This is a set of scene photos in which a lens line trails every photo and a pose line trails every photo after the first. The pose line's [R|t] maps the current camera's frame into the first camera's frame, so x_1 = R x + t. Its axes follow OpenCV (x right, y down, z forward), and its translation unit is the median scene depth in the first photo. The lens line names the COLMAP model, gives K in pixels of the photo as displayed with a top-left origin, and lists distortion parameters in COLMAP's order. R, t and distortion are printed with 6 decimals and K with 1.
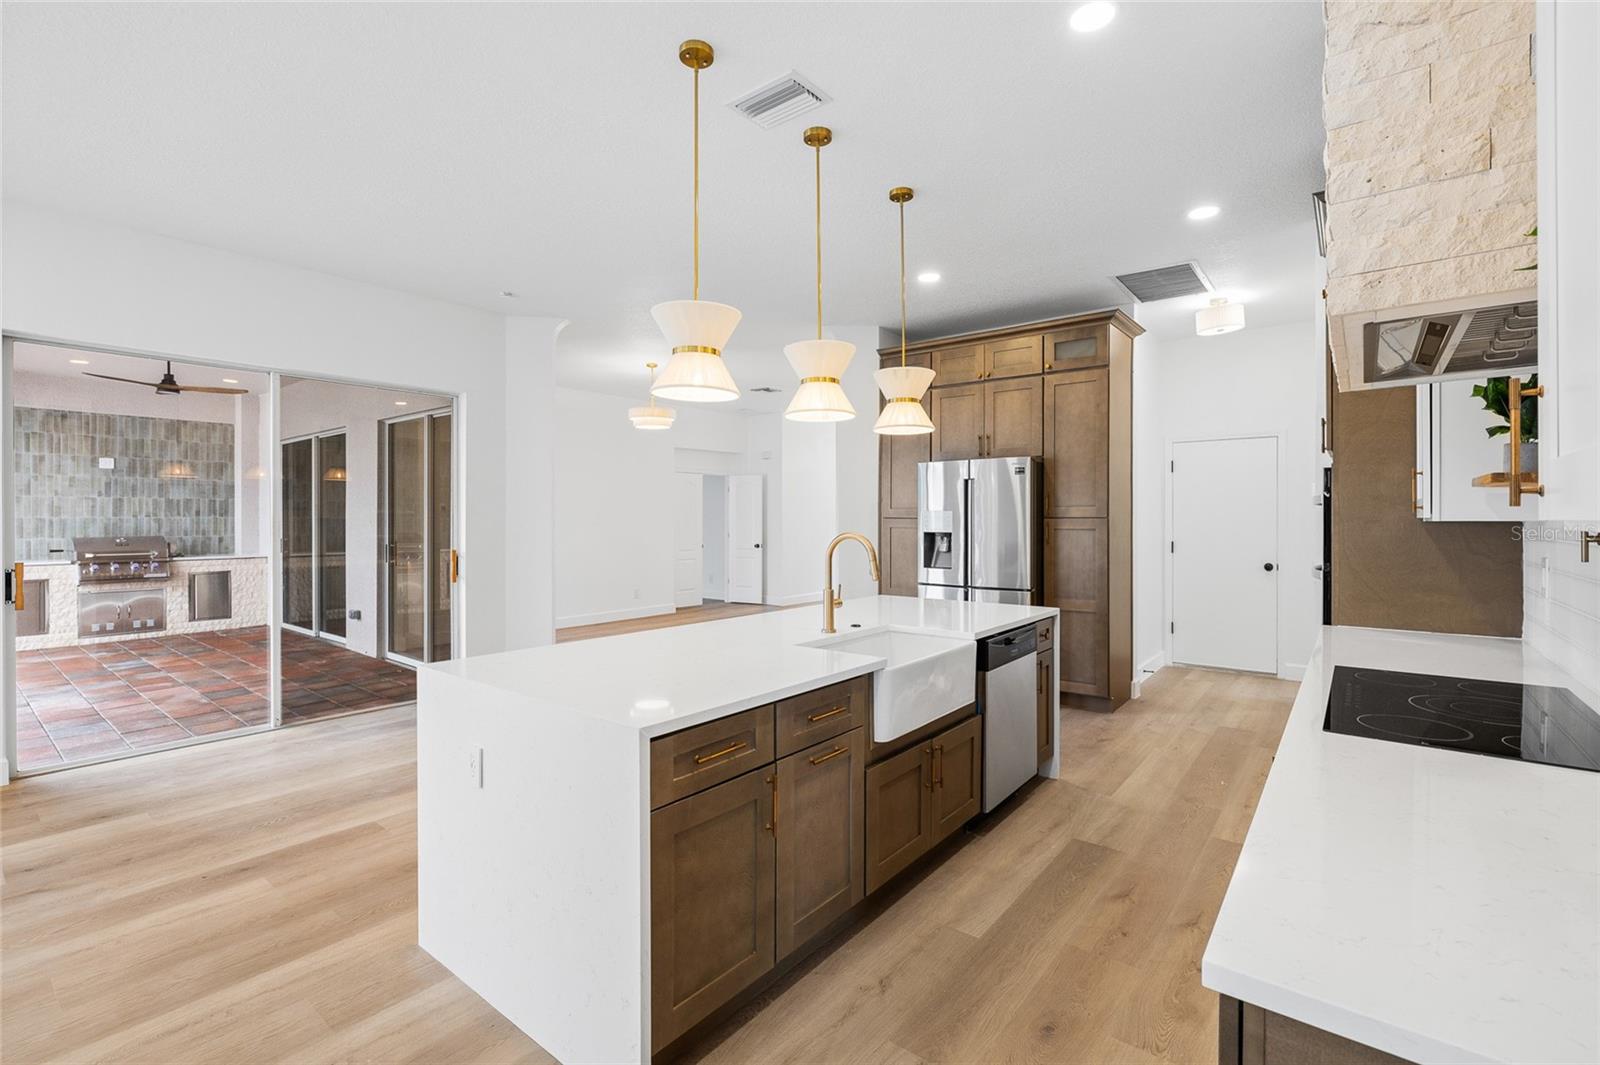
lens RADIAL K [[716.5, 0, 799.4], [0, 716.5, 518.1], [0, 0, 1]] dist [-0.008164, 0.001625]
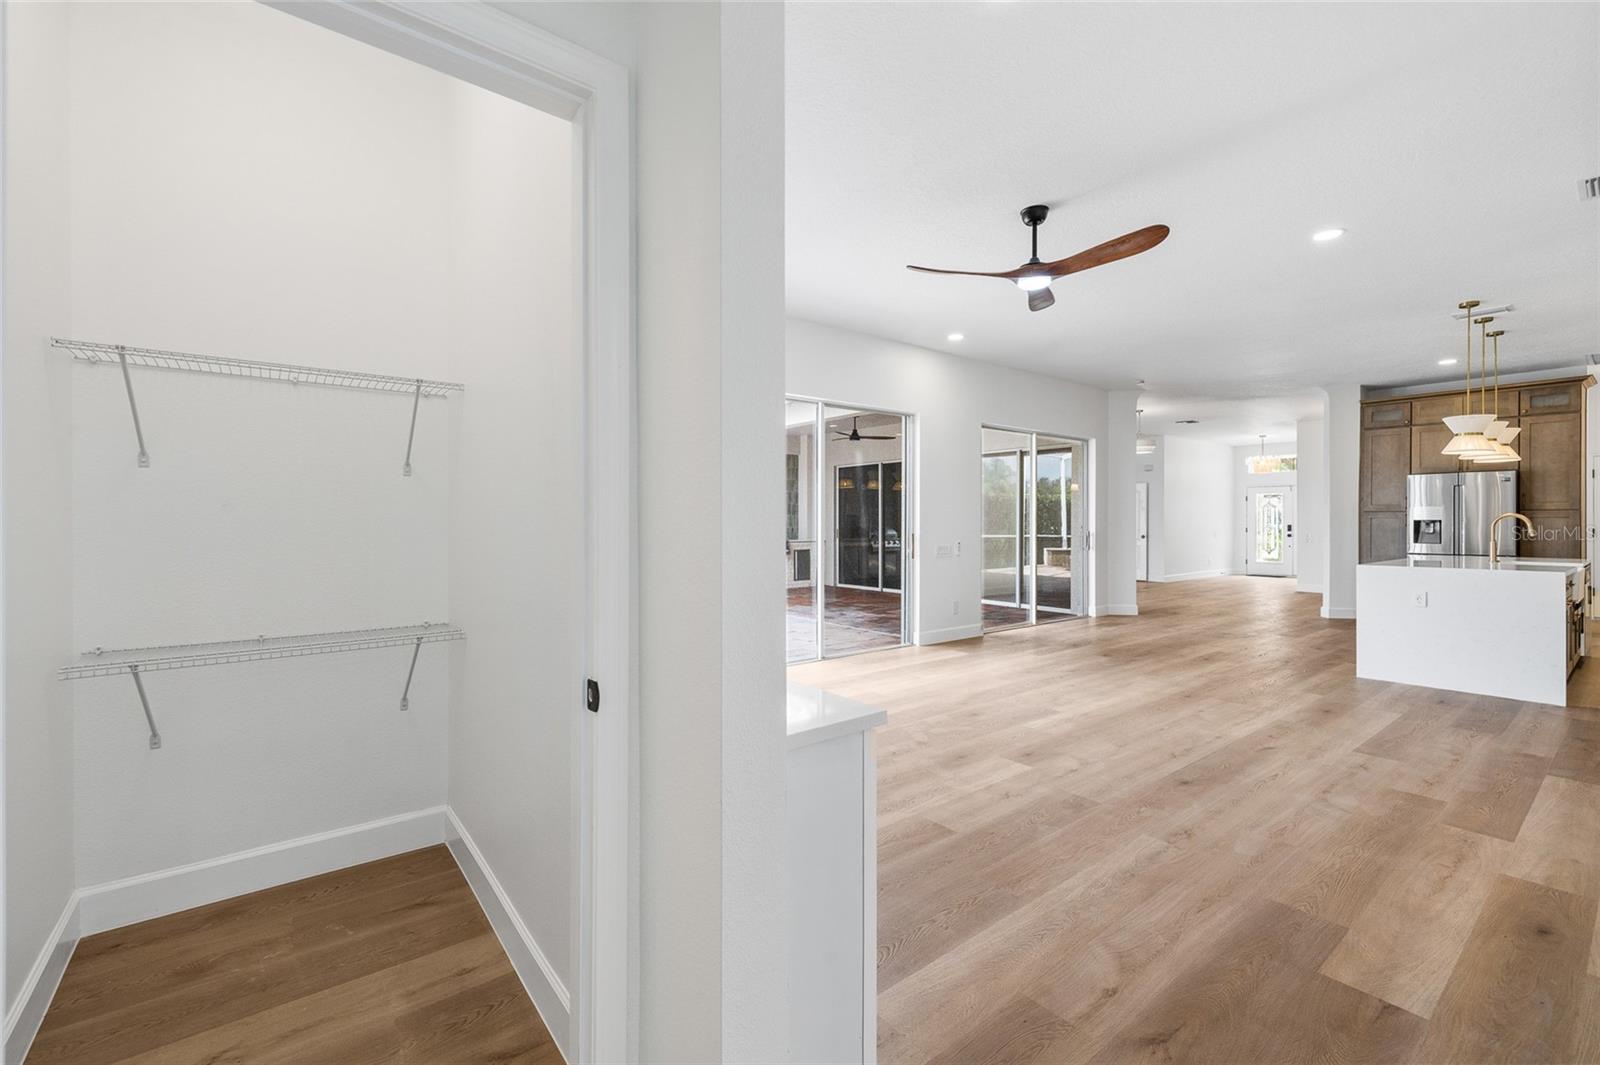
lens RADIAL K [[673.1, 0, 798.5], [0, 673.1, 530.9], [0, 0, 1]] dist [0.001192, -0.000536]
pose [[0.973225, 0.001177, -0.229851, -1.124072], [0.002026, 0.999904, 0.013701, 0.029176], [0.229845, -0.013800, 0.973129, -1.034333]]
